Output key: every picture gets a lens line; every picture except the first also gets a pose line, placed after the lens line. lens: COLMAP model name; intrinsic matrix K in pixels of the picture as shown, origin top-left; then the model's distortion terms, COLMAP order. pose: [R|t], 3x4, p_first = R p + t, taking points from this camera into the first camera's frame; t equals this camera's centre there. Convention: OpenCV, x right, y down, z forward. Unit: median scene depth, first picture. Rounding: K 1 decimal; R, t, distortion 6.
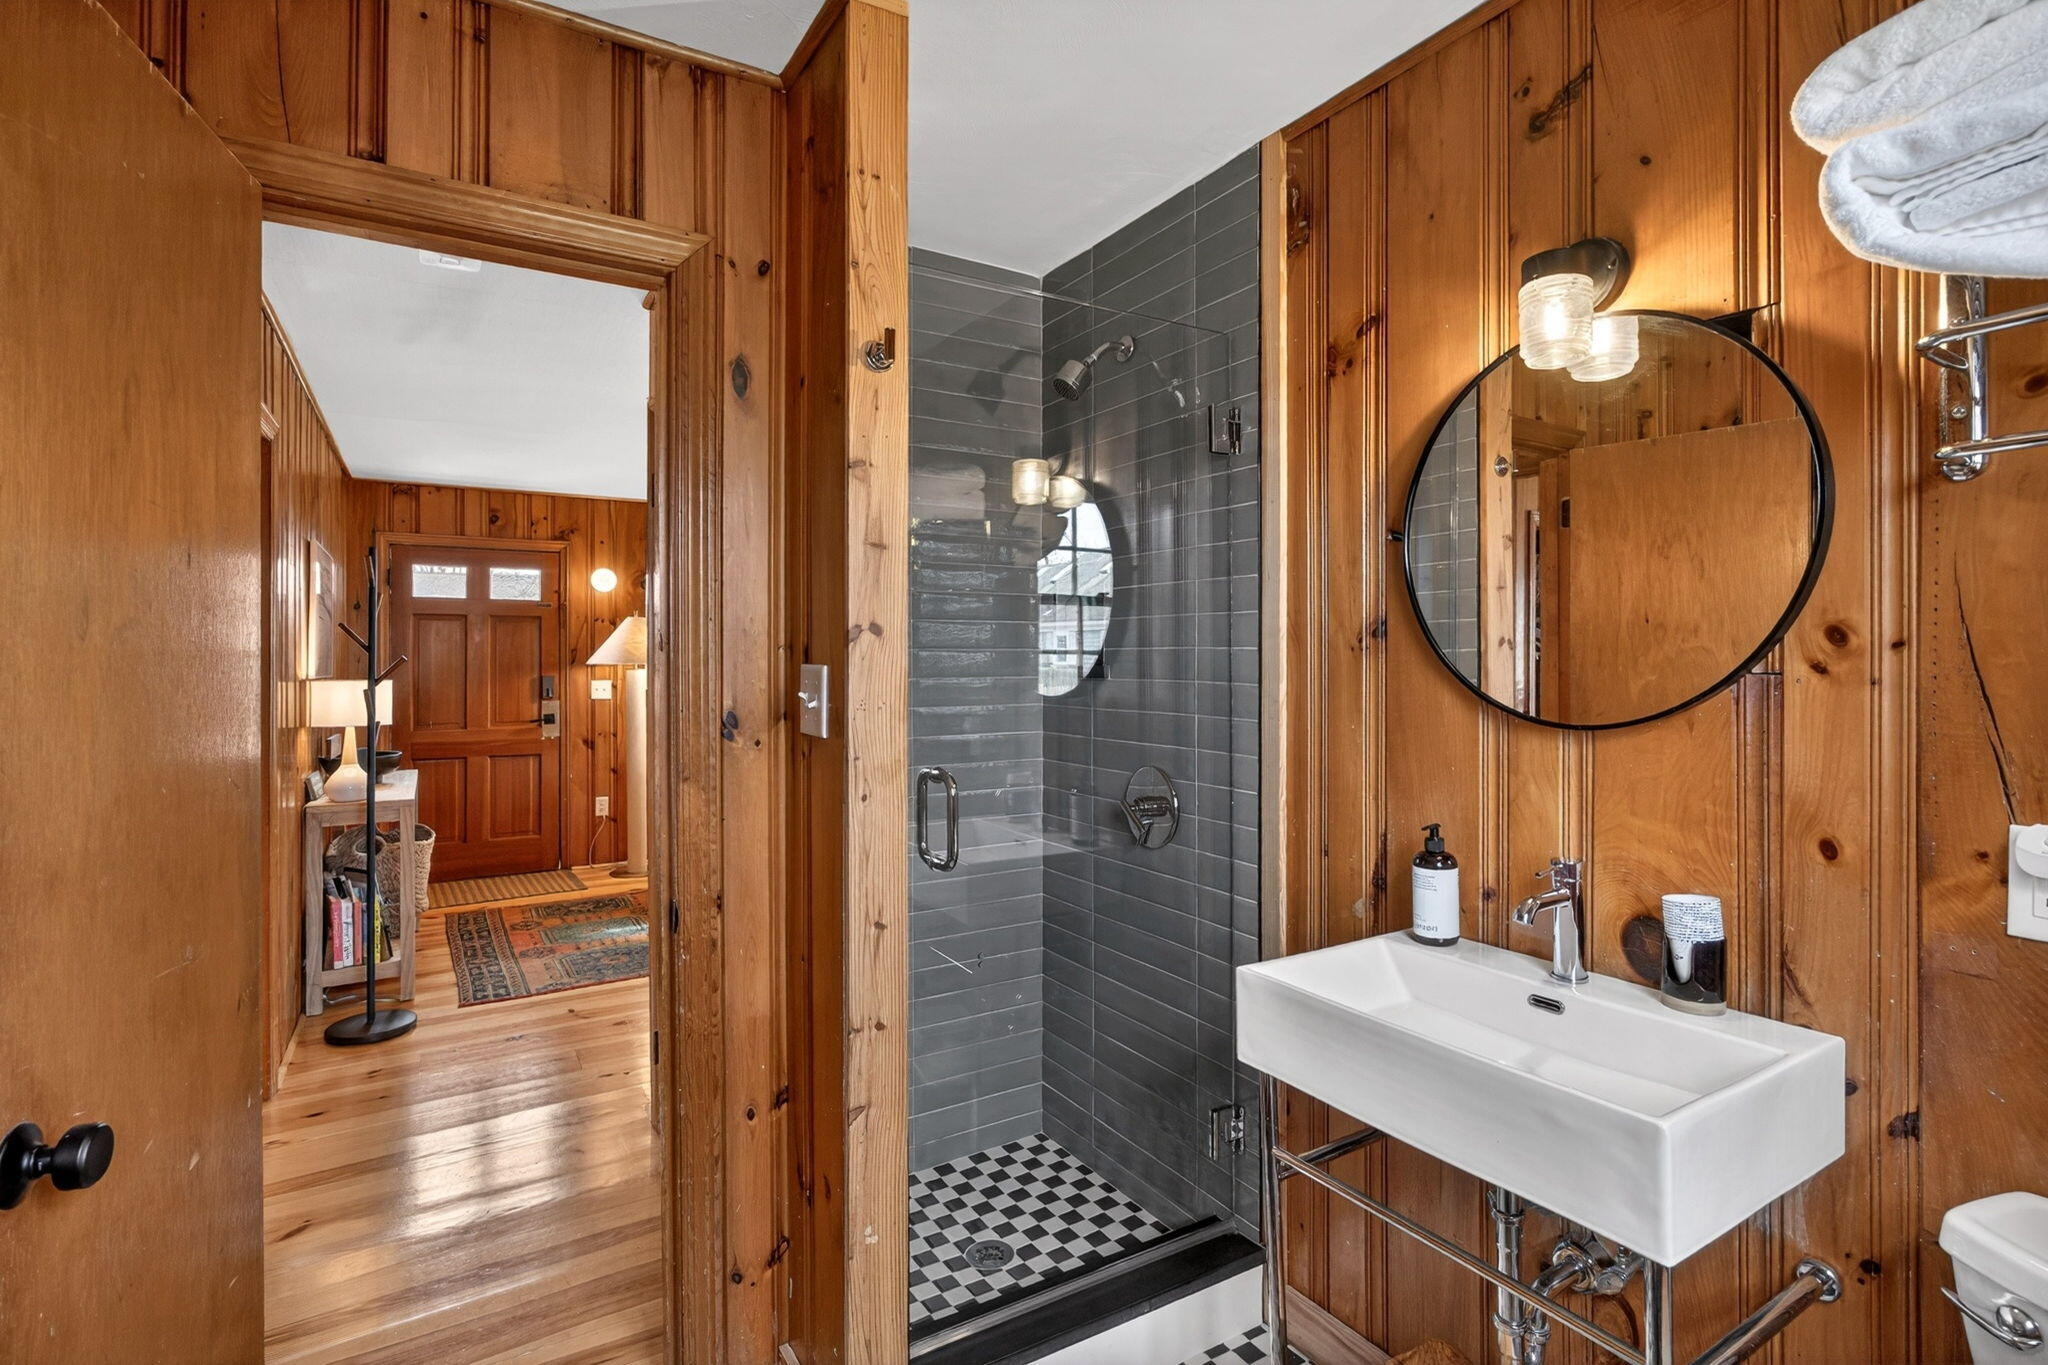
lens RADIAL K [[954.4, 0, 1021.9], [0, 954.4, 665.3], [0, 0, 1]] dist [0.003189, 0.000176]
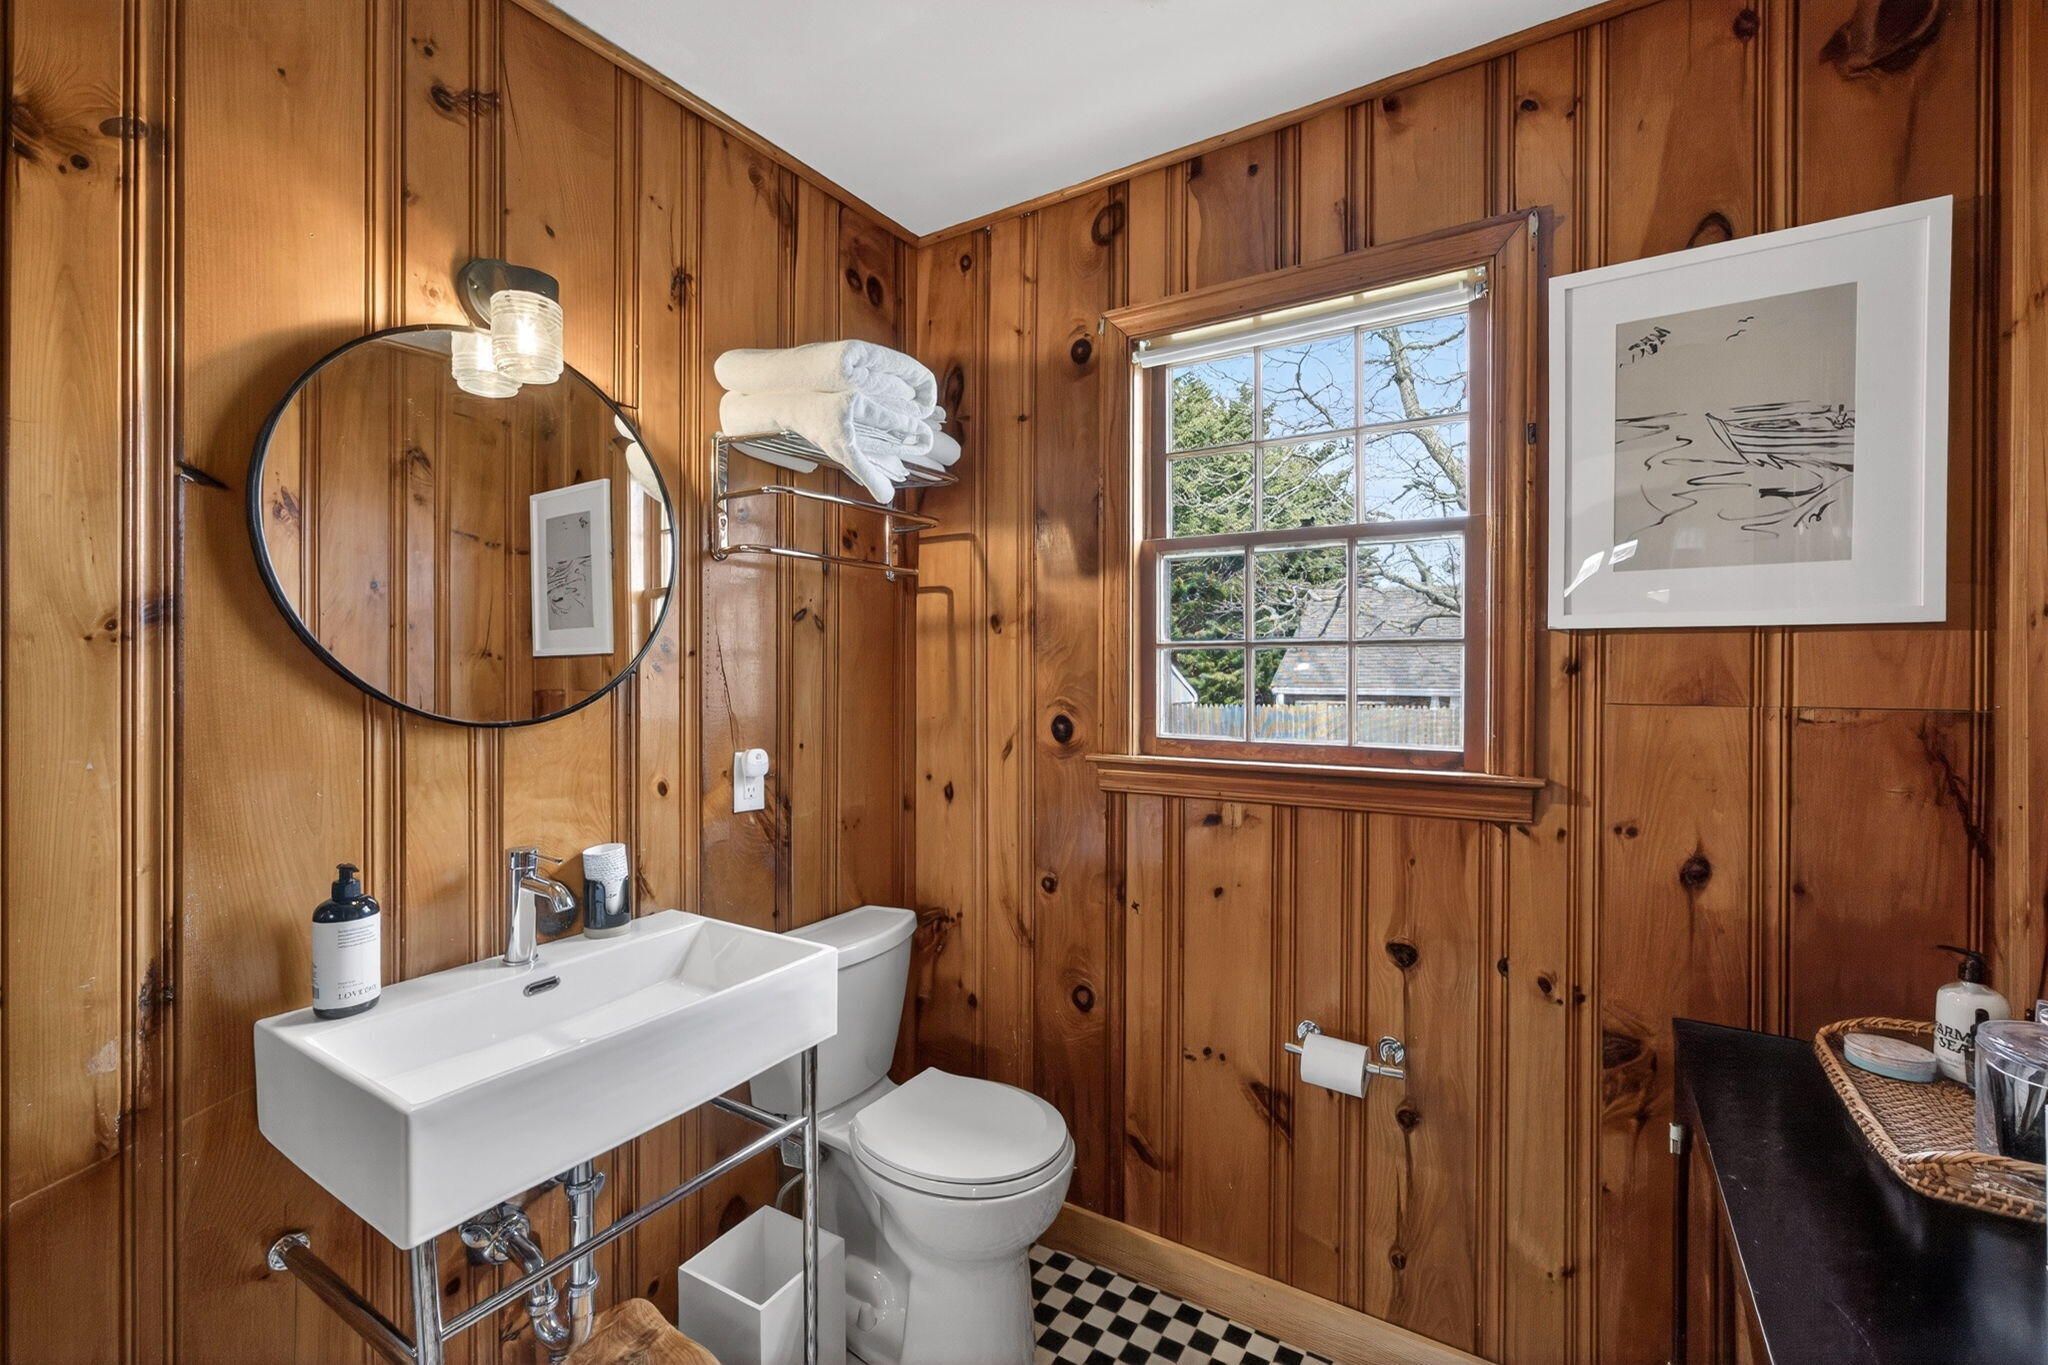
lens RADIAL K [[899.9, 0, 1025.5], [0, 899.9, 678.3], [0, 0, 1]] dist [-0.010359, 0.000485]
pose [[-0.458521, -0.010292, 0.888624, -0.575569], [-0.003980, 0.999947, 0.009527, 0.001649], [-0.888674, 0.000832, -0.458538, 0.975850]]
